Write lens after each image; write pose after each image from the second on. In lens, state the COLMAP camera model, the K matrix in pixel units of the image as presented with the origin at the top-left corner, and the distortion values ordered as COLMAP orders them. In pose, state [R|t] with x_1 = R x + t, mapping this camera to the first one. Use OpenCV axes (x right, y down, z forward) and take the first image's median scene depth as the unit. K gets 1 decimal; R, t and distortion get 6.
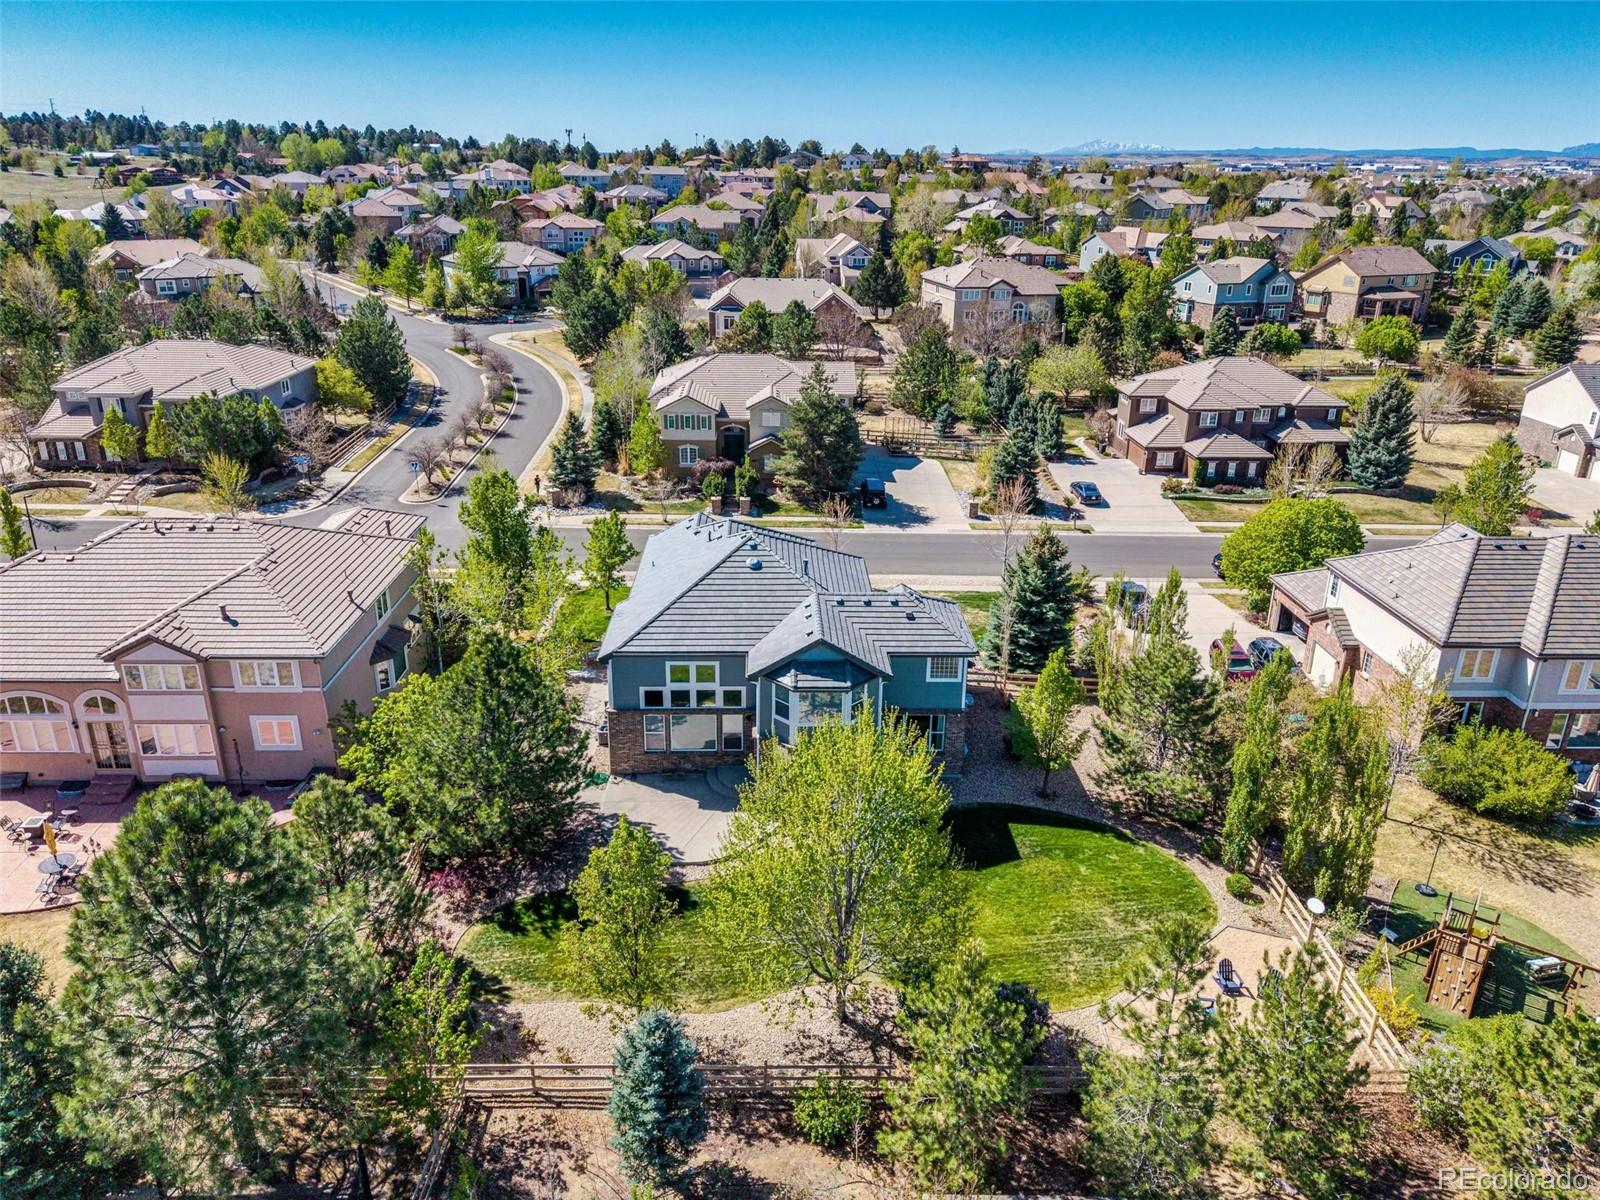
lens RADIAL K [[1067.0, 0, 800.0], [0, 1067.0, 600.0], [0, 0, 1]] dist [0.005461, 0.002918]
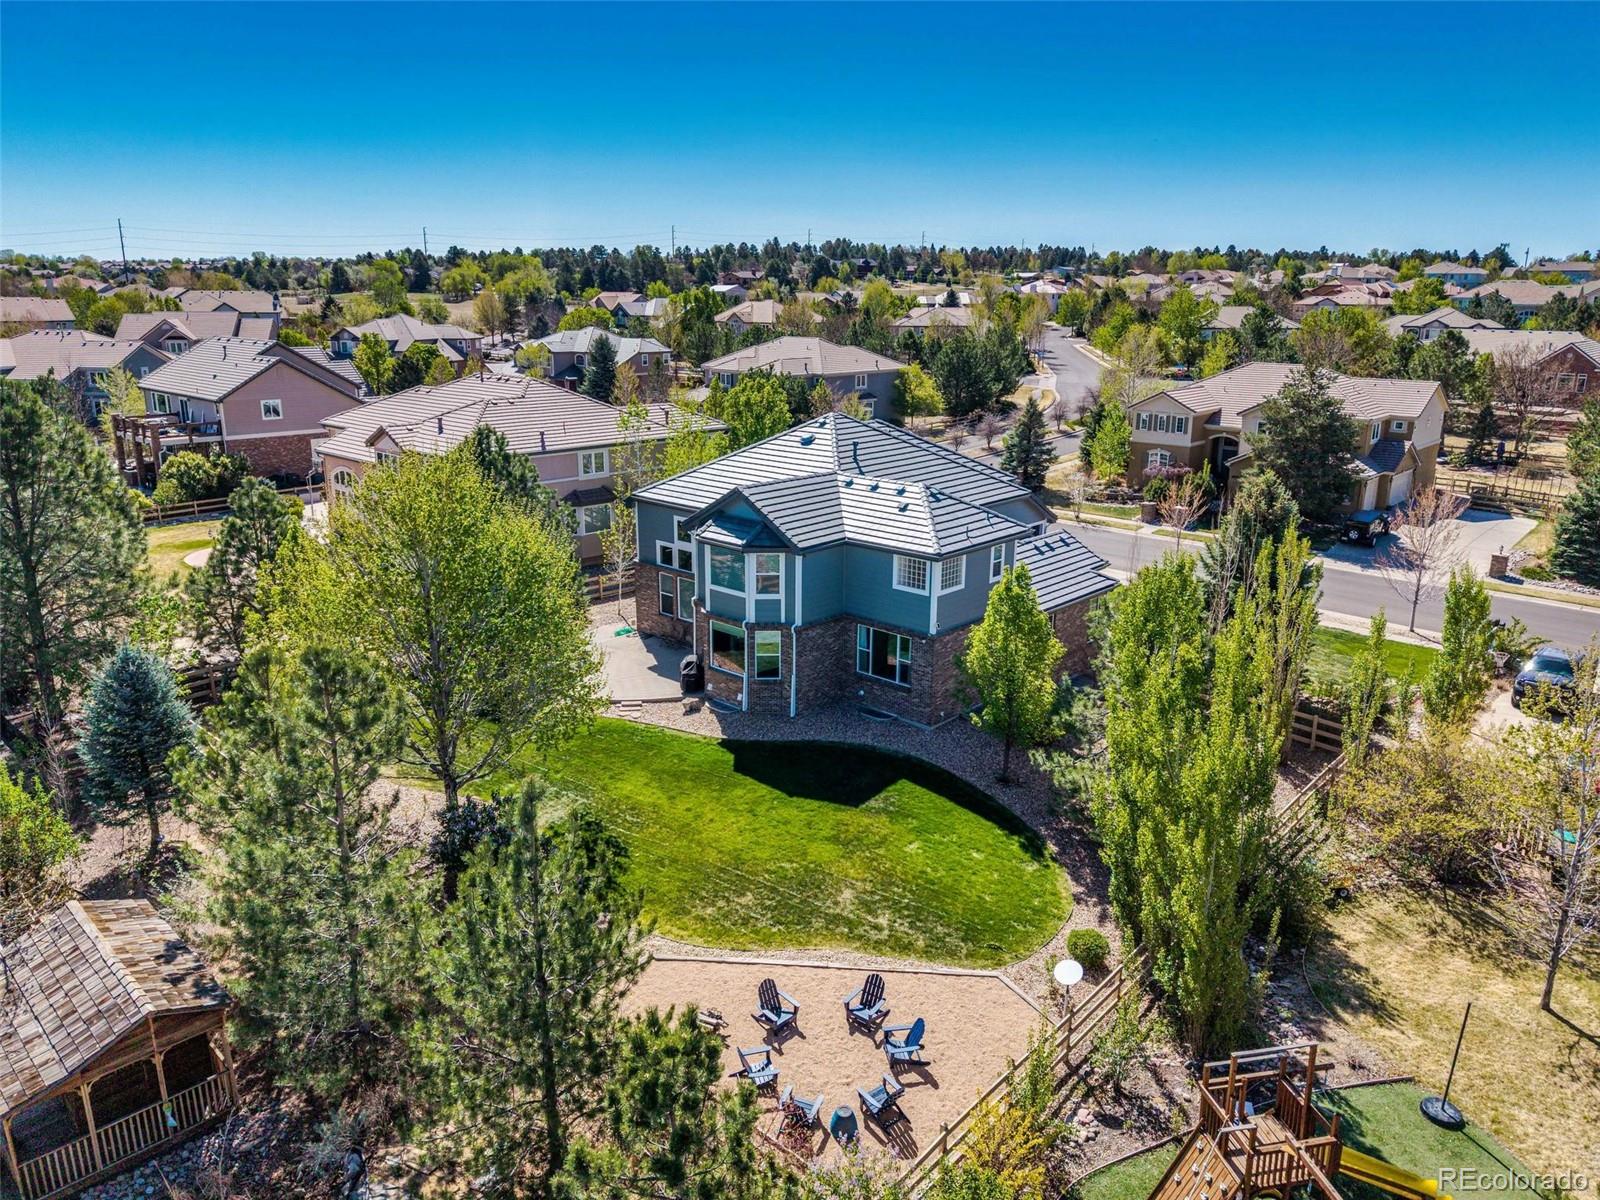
lens RADIAL K [[1104.9, 0, 800.0], [0, 1104.9, 600.0], [0, 0, 1]] dist [0.000943, -0.000441]
pose [[0.712543, 0.172625, -0.680061, 0.630164], [-0.249499, 0.968249, -0.015638, 0.115875], [0.655768, 0.180817, 0.732989, 0.356800]]
